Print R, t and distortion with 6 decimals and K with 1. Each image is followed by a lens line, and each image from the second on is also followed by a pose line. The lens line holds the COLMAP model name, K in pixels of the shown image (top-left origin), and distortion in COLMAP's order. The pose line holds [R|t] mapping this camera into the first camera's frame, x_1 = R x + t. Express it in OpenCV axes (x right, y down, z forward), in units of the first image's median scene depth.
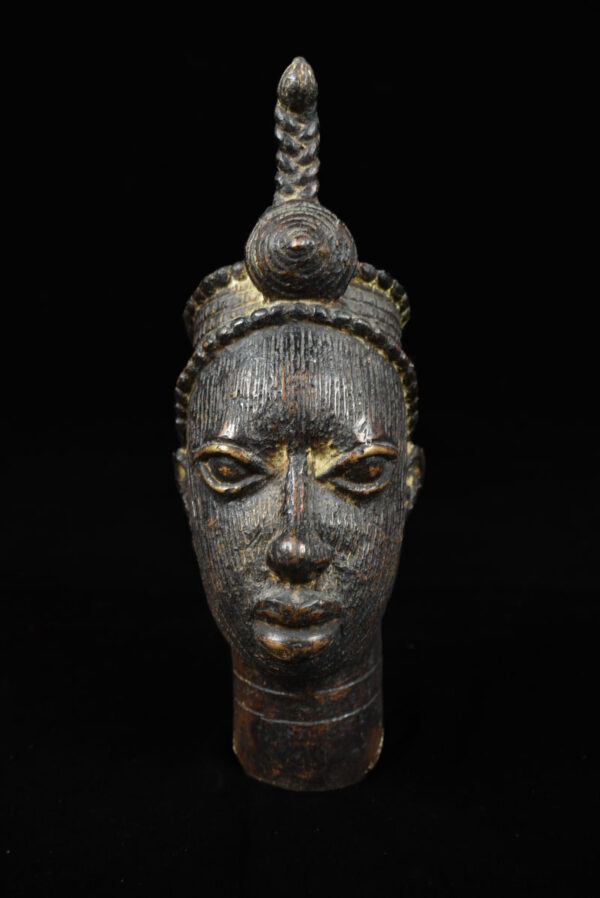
lens RADIAL K [[996.8, 0, 300.0], [0, 996.8, 449.0], [0, 0, 1]] dist [-0.082548, 0.016263]
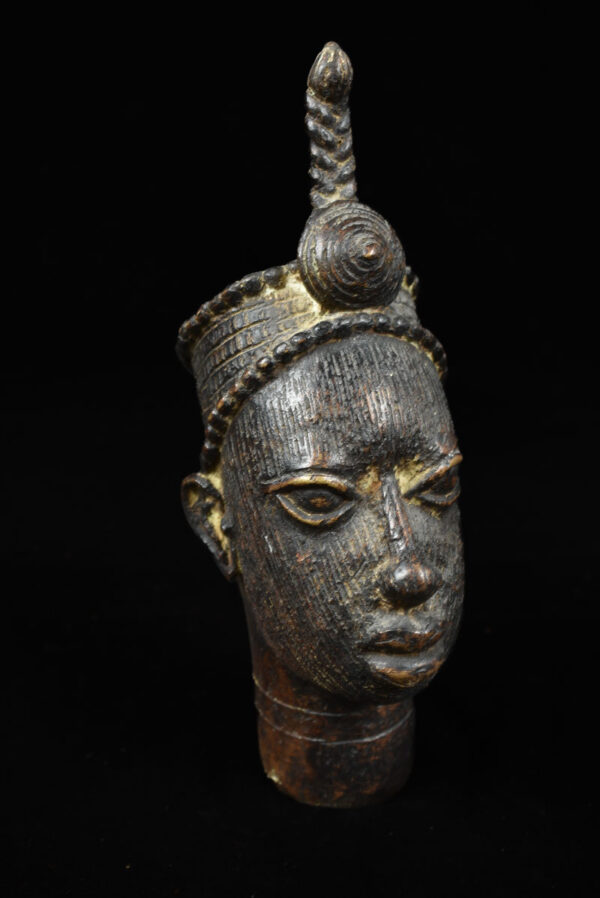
lens RADIAL K [[1075.0, 0, 300.0], [0, 1075.0, 449.0], [0, 0, 1]] dist [-0.070614, -0.022316]
pose [[0.921634, -0.121701, 0.368484, -0.450776], [0.092078, 0.991015, 0.097008, -0.125032], [-0.376979, -0.055476, 0.924559, 0.077703]]
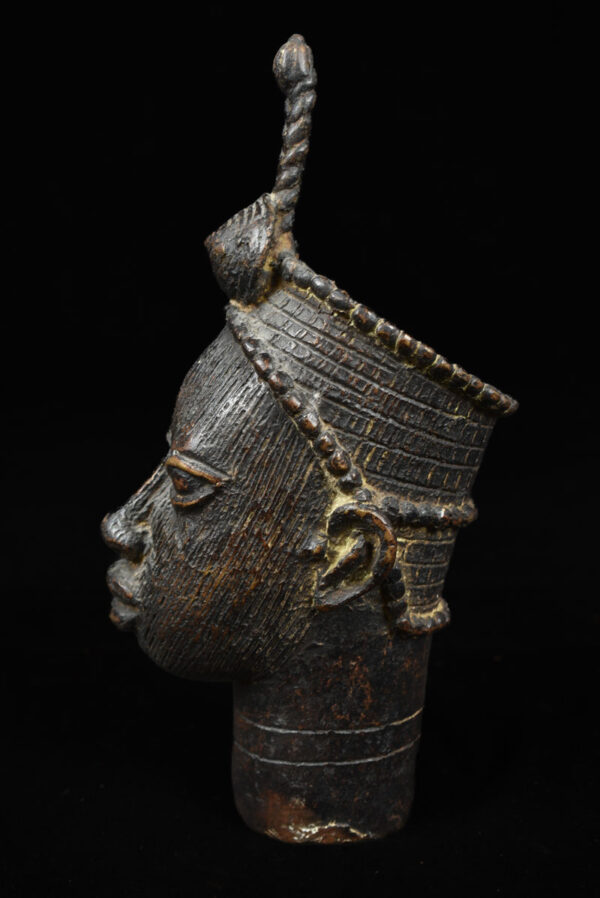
lens RADIAL K [[1075.0, 0, 300.0], [0, 1075.0, 449.0], [0, 0, 1]] dist [-0.070614, -0.022316]
pose [[0.085971, 0.224145, -0.970756, 1.062801], [-0.195469, 0.959222, 0.204171, -0.239566], [0.976934, 0.172200, 0.126279, 0.972378]]
